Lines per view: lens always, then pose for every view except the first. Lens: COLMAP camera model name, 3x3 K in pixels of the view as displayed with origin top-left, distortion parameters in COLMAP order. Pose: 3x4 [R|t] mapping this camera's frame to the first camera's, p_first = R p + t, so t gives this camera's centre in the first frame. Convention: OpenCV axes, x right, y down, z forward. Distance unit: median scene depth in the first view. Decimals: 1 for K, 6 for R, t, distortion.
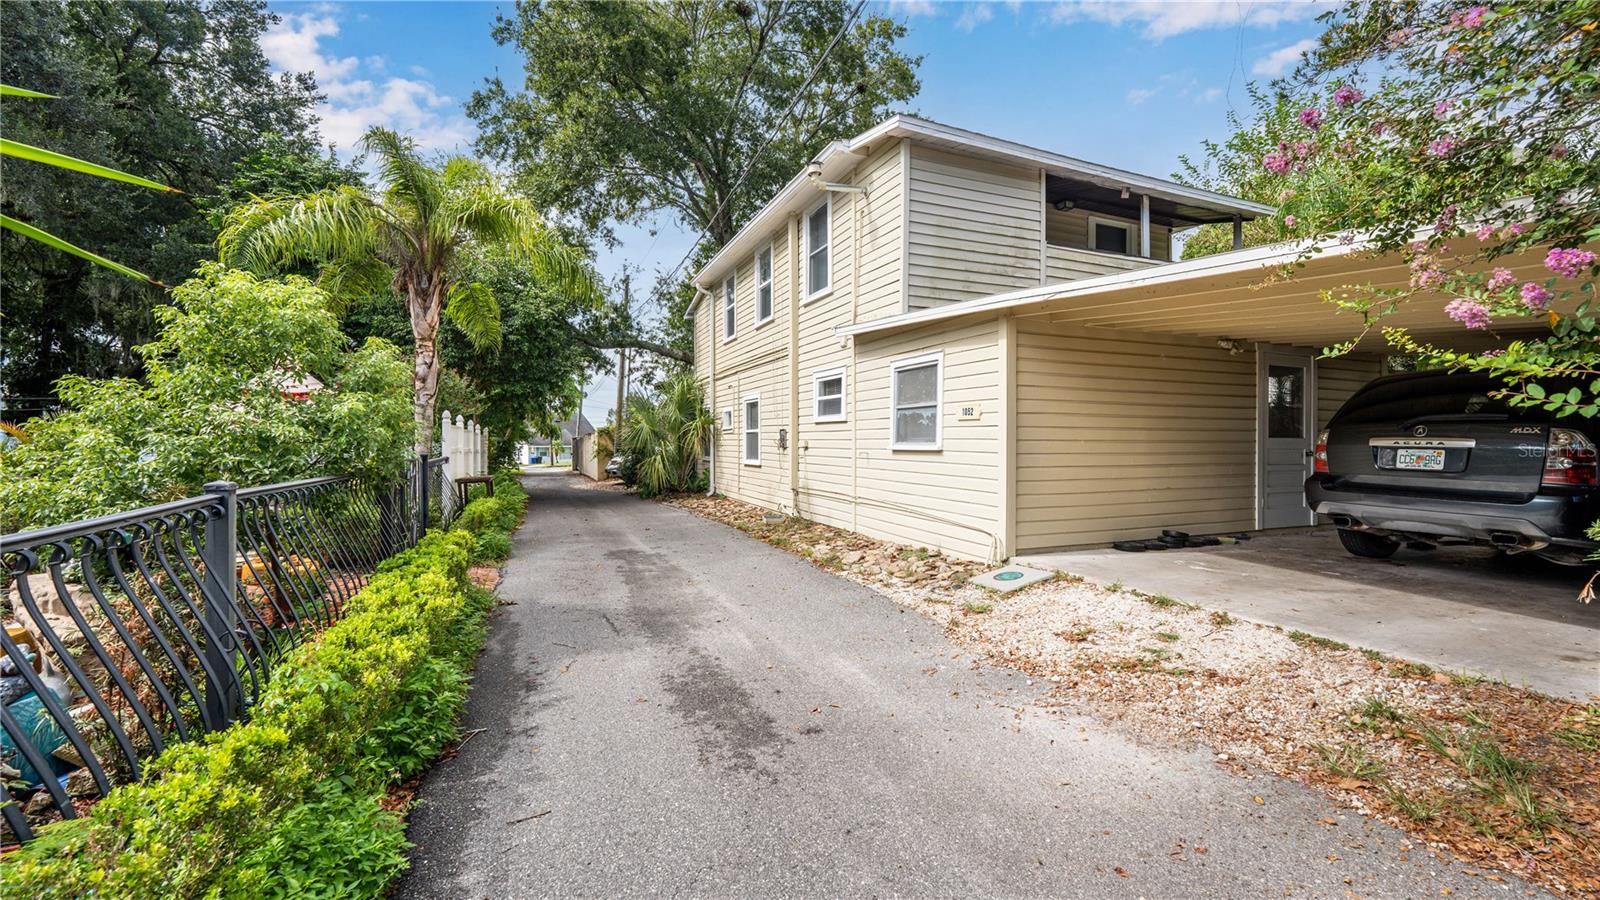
lens RADIAL K [[669.4, 0, 797.9], [0, 669.4, 441.9], [0, 0, 1]] dist [-0.011974, -0.002172]
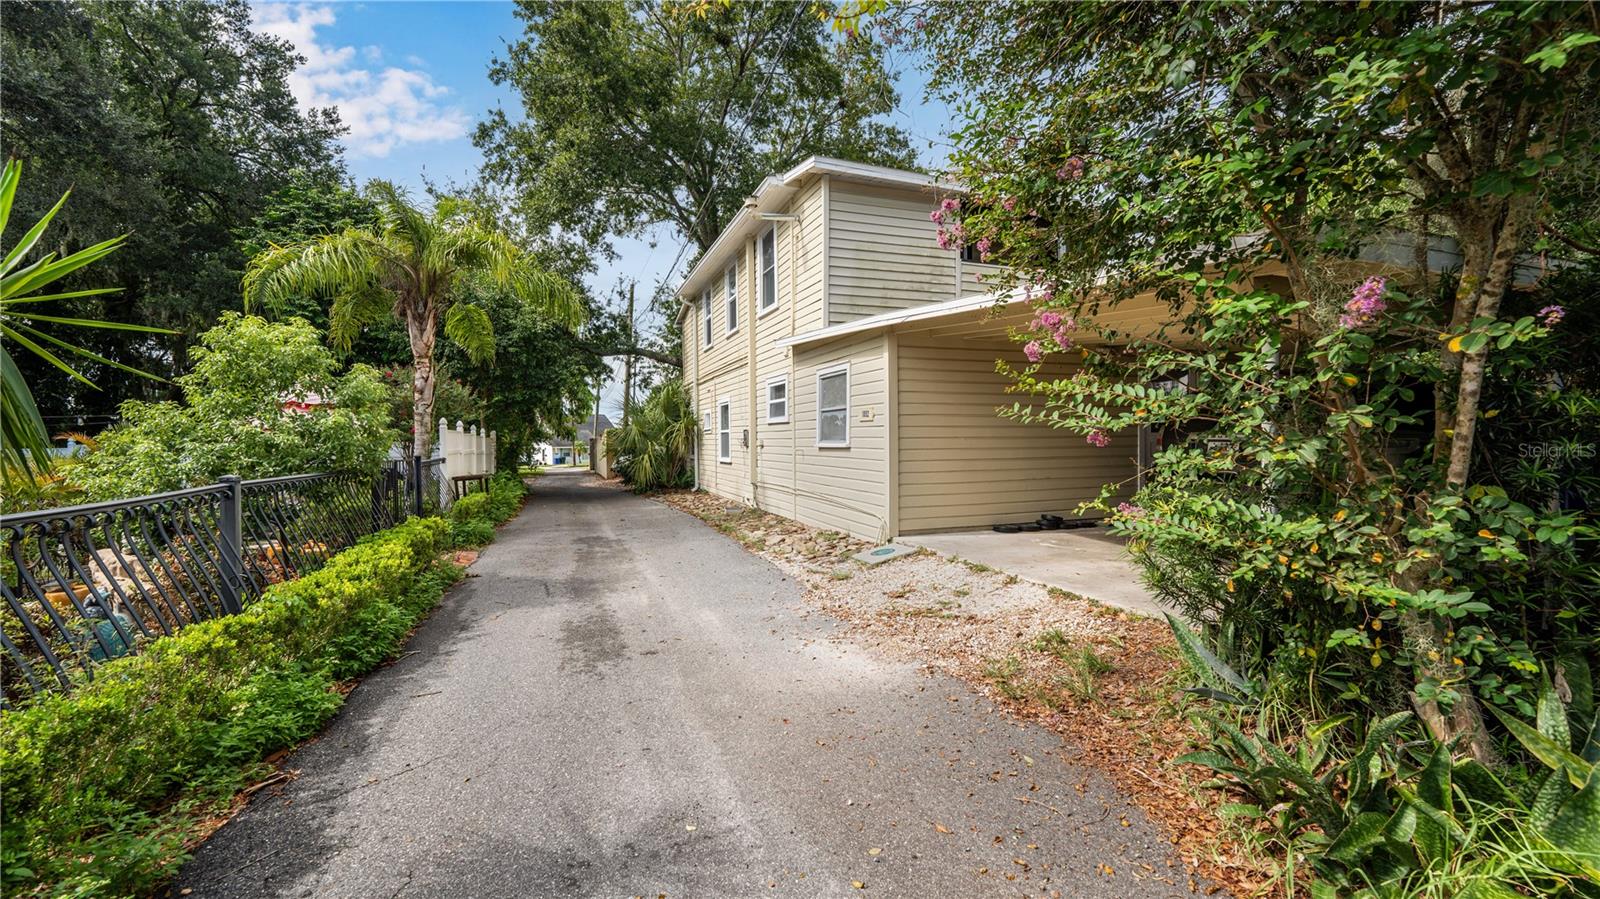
lens RADIAL K [[669.4, 0, 800.2], [0, 669.4, 444.3], [0, 0, 1]] dist [-0.011974, -0.002172]
pose [[0.999054, -0.012009, -0.041794, 0.162222], [0.012292, 0.999903, 0.006517, -0.001119], [0.041712, -0.007024, 0.999105, -0.148441]]
